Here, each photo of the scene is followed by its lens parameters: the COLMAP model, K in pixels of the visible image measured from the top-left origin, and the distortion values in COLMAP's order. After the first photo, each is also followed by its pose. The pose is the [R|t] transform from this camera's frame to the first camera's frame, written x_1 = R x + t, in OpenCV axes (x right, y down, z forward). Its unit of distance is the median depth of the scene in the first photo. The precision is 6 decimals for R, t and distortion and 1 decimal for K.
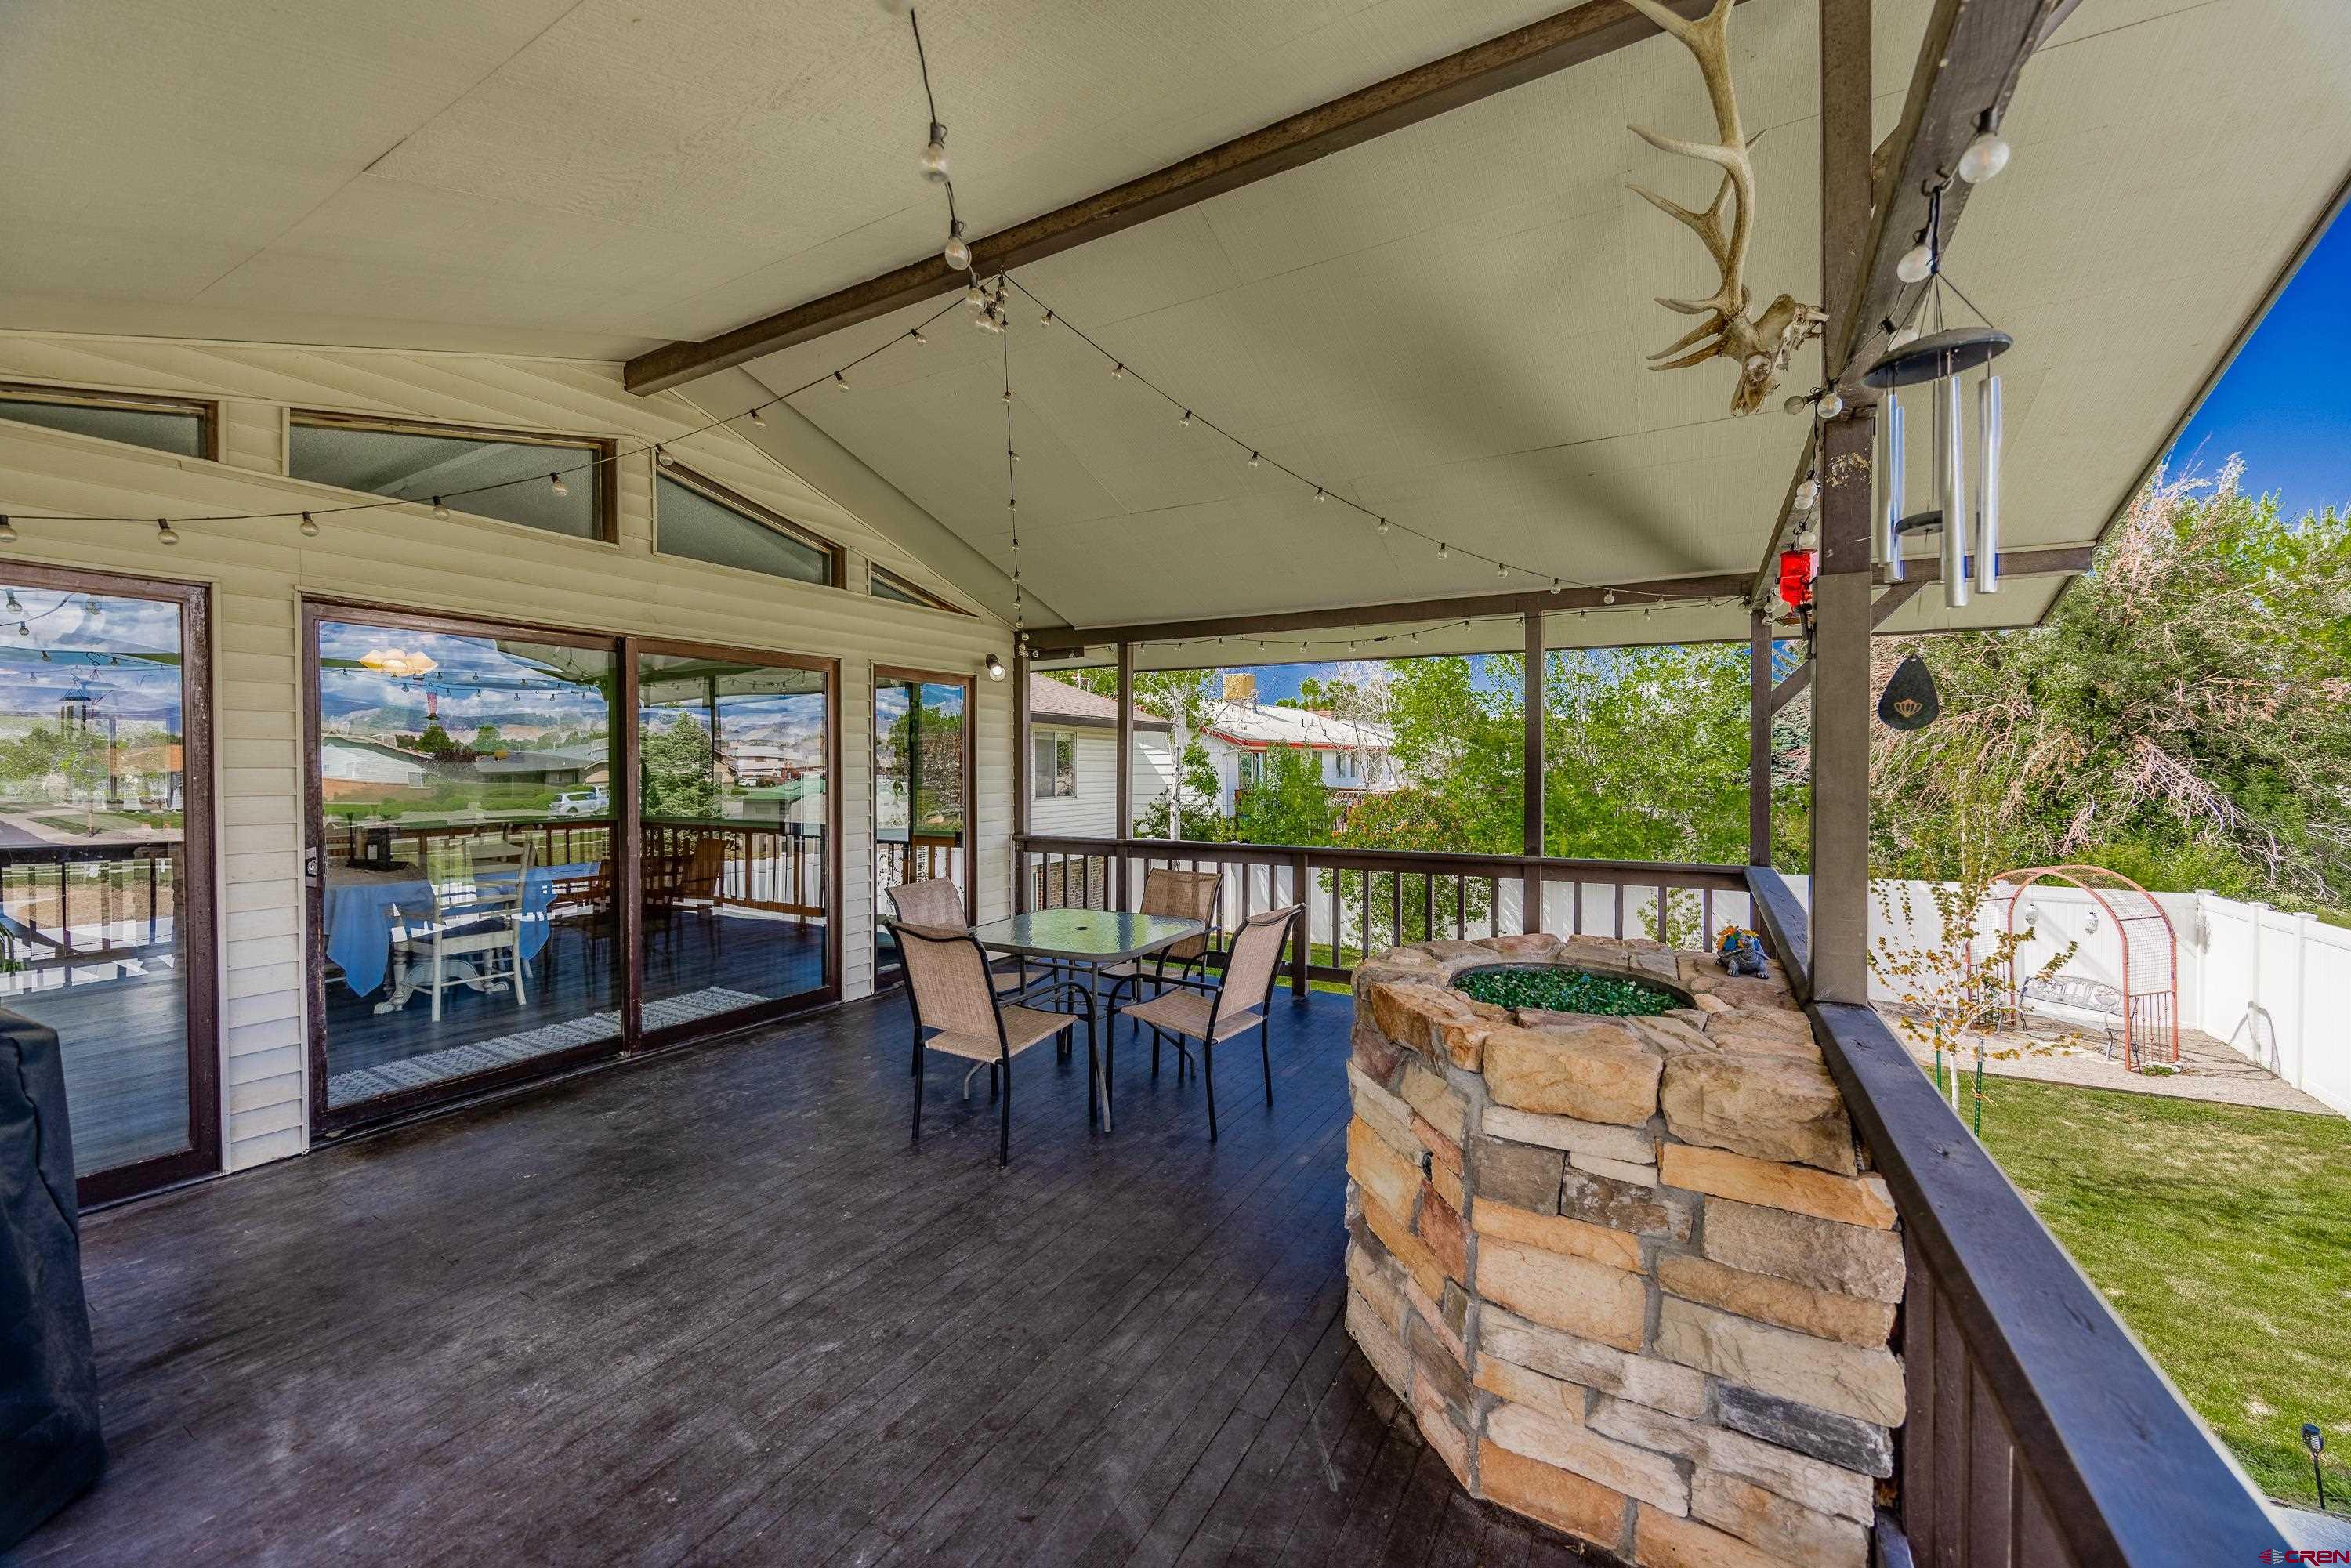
lens RADIAL K [[906.1, 0, 1161.4], [0, 906.1, 774.9], [0, 0, 1]] dist [-0.003347, -0.000324]
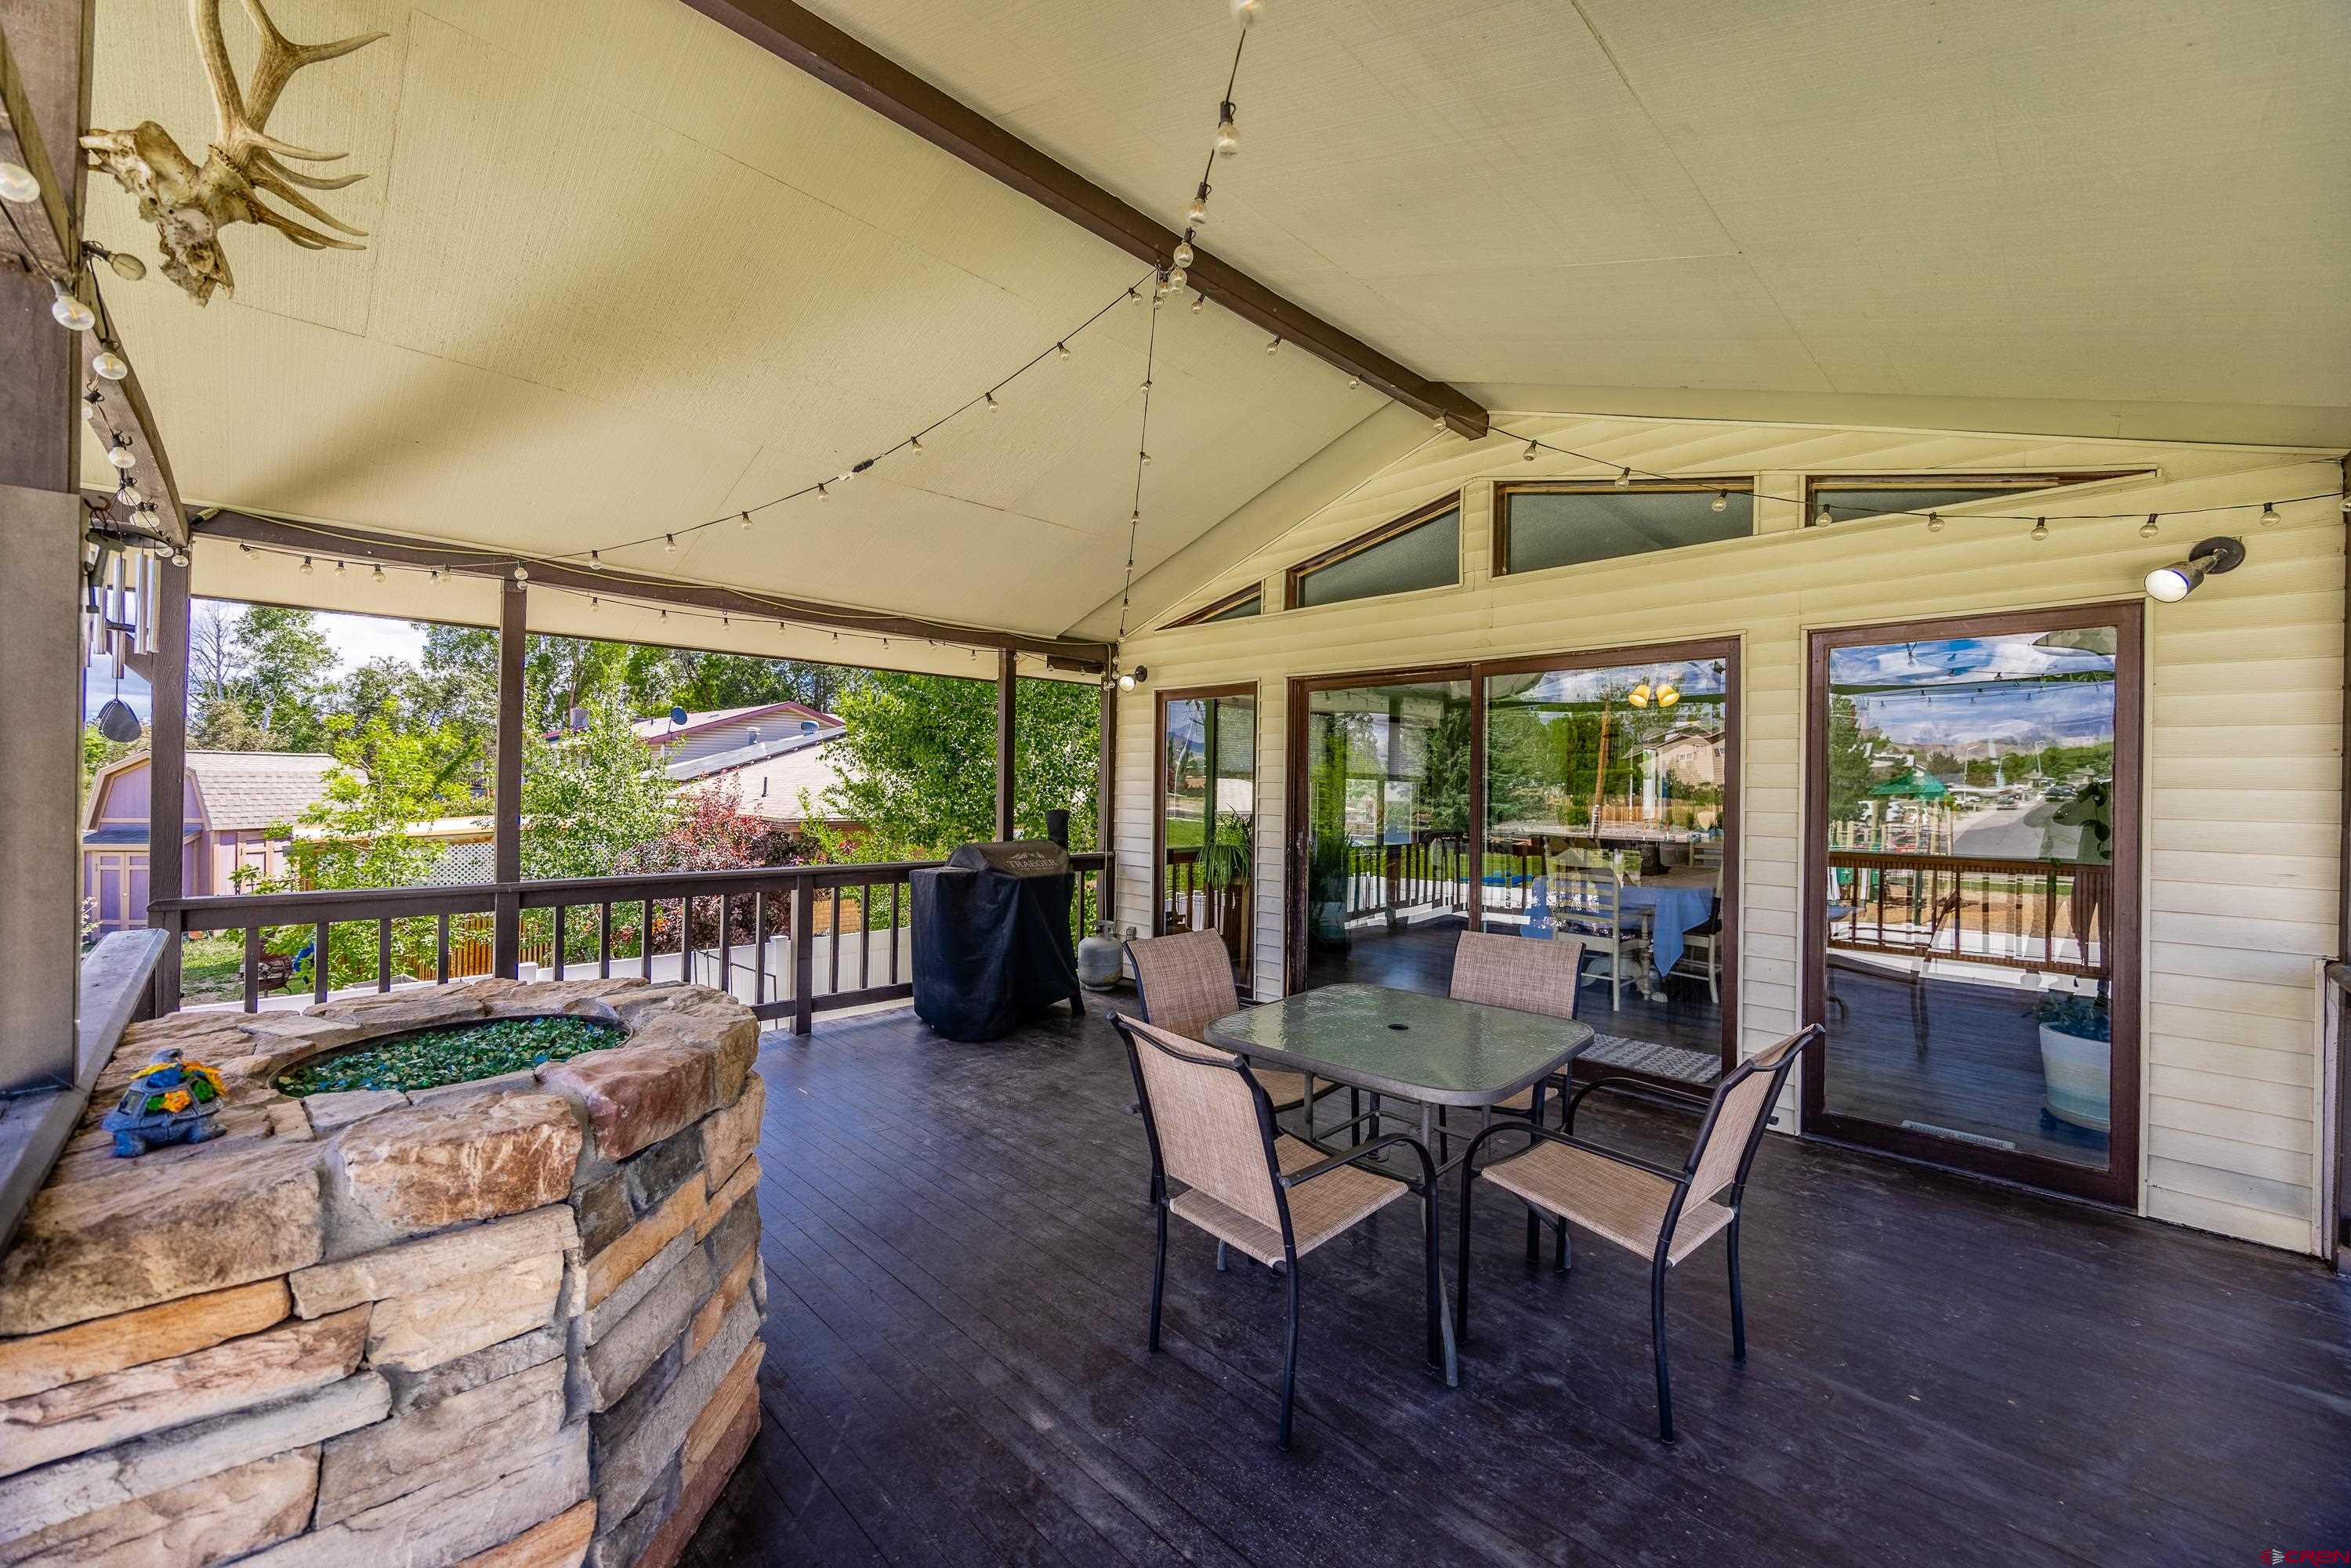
lens RADIAL K [[906.1, 0, 1175.3], [0, 906.1, 788.4], [0, 0, 1]] dist [-0.003347, -0.000324]
pose [[-0.254016, 0.007566, -0.967171, 0.480925], [-0.020213, 0.999709, 0.013129, -0.010947], [0.966989, 0.022884, -0.253789, 0.817317]]
